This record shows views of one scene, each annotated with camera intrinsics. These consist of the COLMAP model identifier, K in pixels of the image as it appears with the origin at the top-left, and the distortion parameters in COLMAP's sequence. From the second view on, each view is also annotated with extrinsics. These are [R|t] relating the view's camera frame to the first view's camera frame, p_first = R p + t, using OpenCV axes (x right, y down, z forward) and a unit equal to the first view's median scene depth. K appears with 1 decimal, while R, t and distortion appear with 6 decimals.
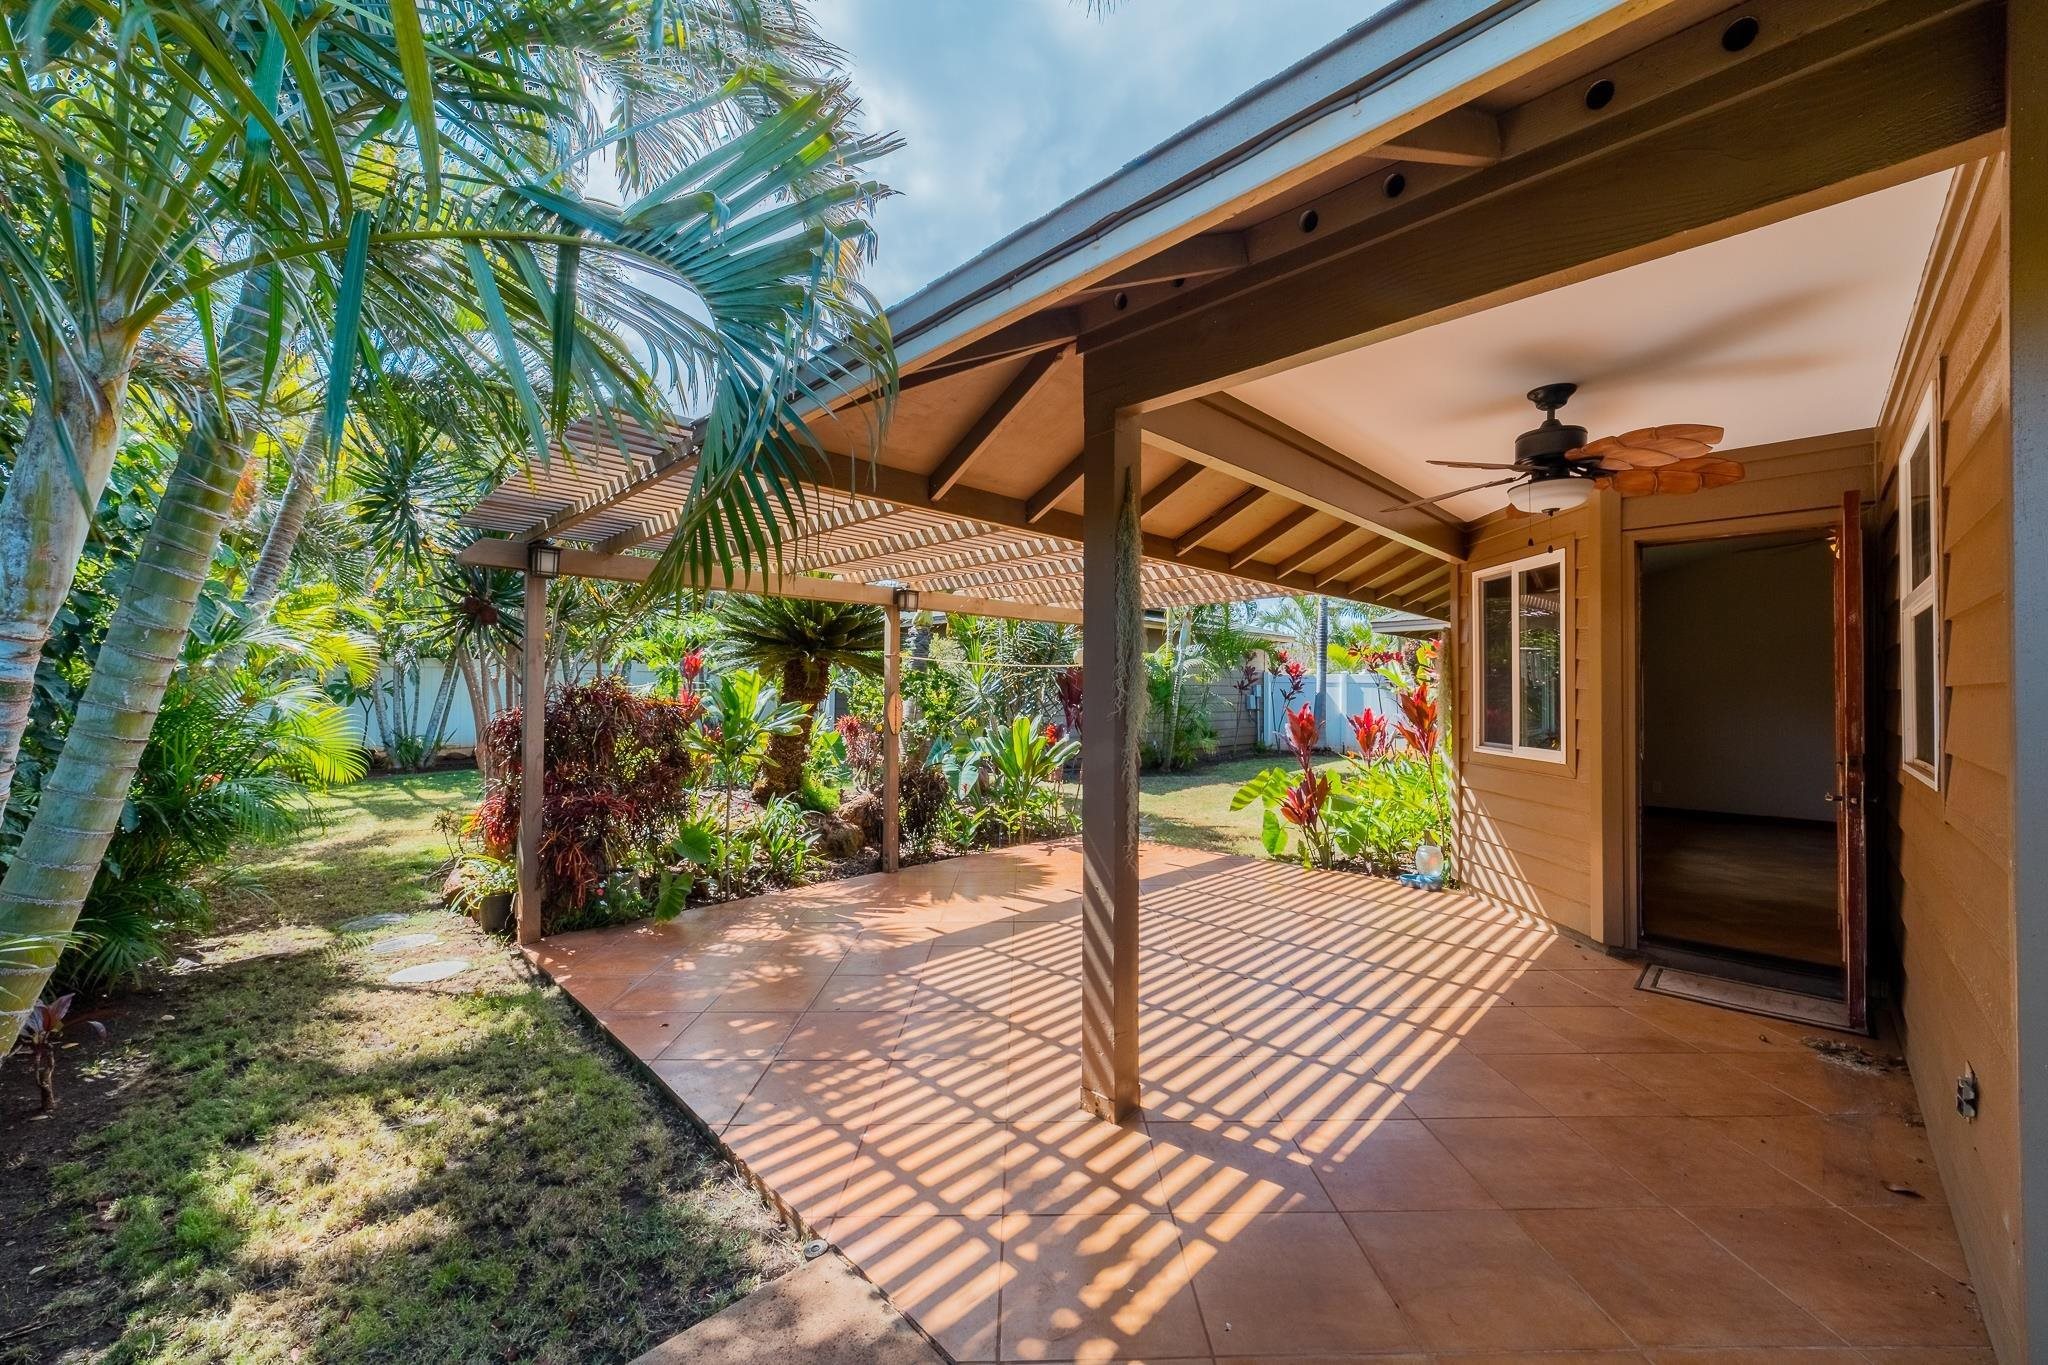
lens RADIAL K [[774.5, 0, 1032.4], [0, 774.5, 682.7], [0, 0, 1]] dist [0.003339, 0.000345]
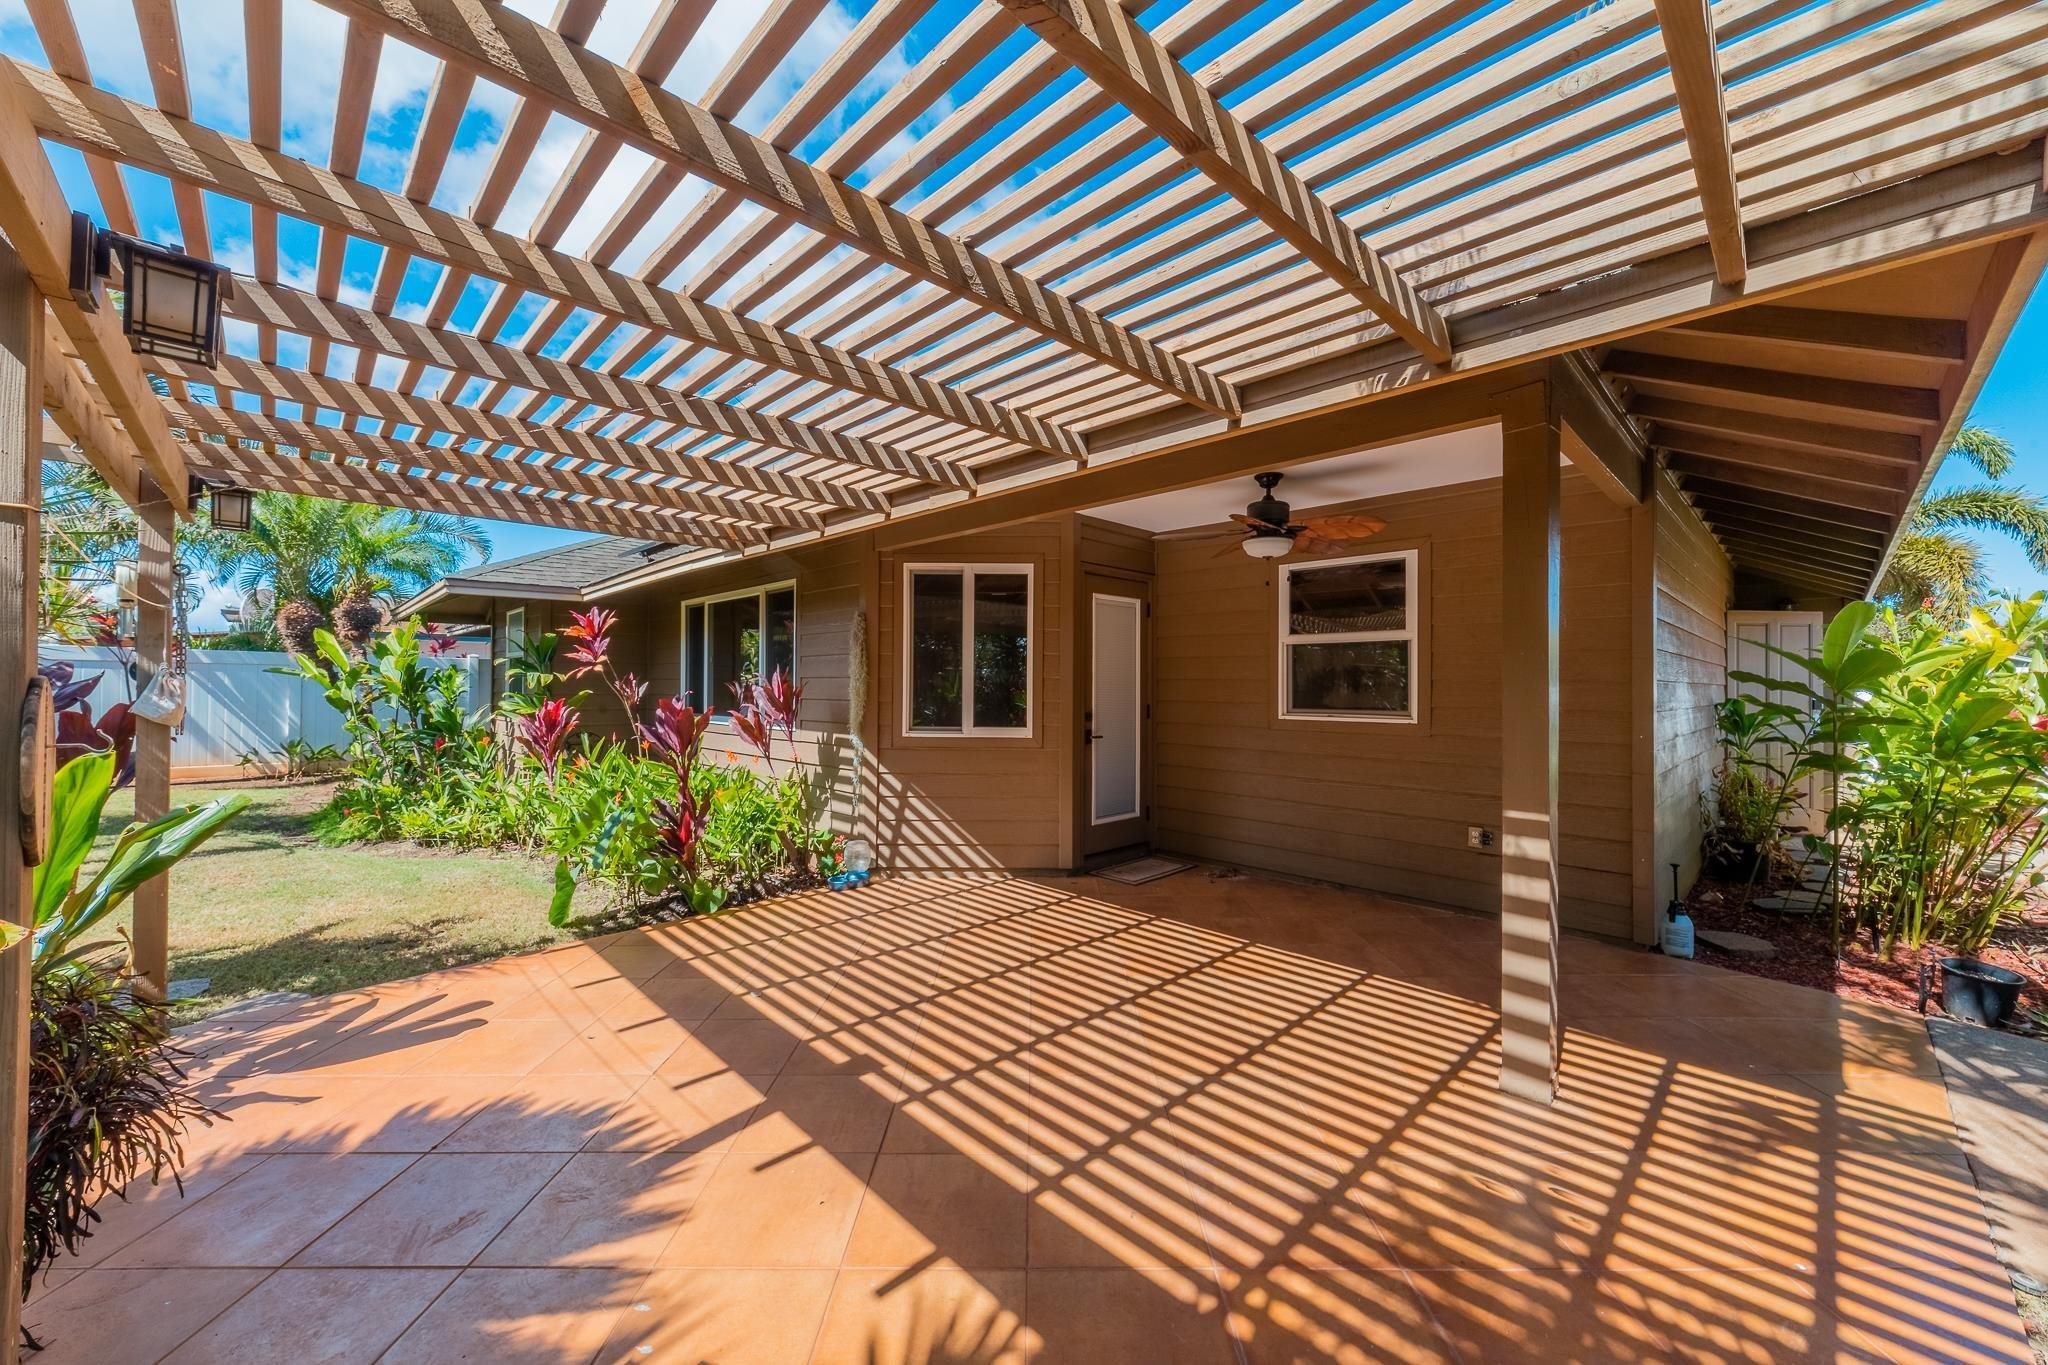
lens RADIAL K [[774.5, 0, 1032.4], [0, 774.5, 682.7], [0, 0, 1]] dist [0.003339, 0.000345]
pose [[0.000337, 0.001384, 0.999999, -0.572442], [-0.021441, 0.999769, -0.001376, 0.018725], [-0.999770, -0.021440, 0.000367, 1.038338]]
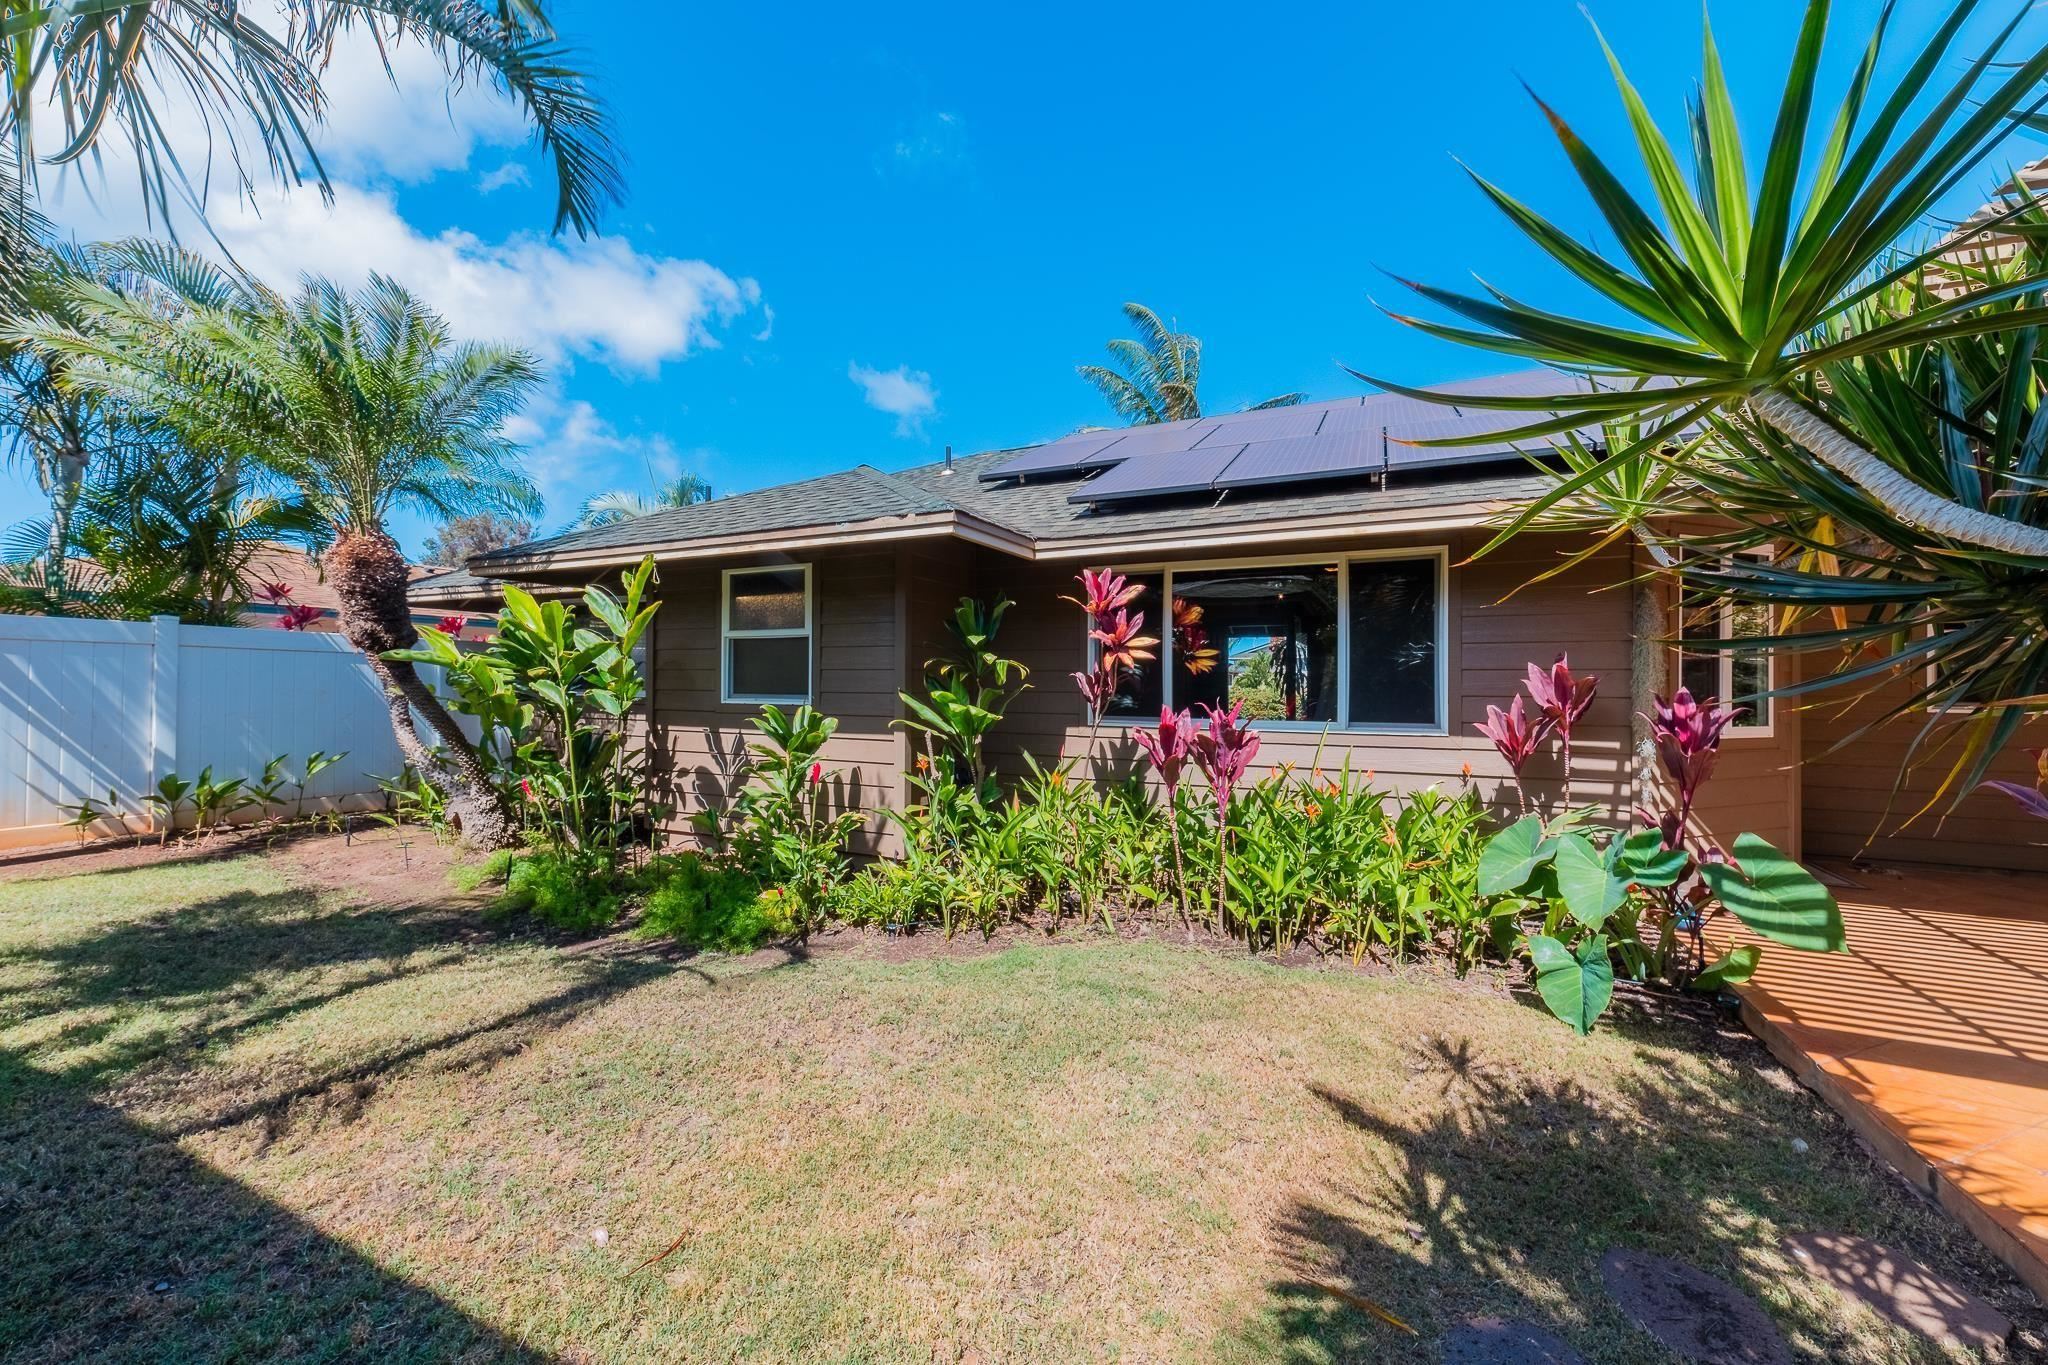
lens RADIAL K [[774.5, 0, 1032.4], [0, 774.5, 682.7], [0, 0, 1]] dist [0.003339, 0.000345]
pose [[-0.349658, 0.000793, 0.936877, 0.021658], [-0.018798, 0.999792, -0.007861, 0.058150], [-0.936689, -0.020360, -0.349571, 2.450259]]
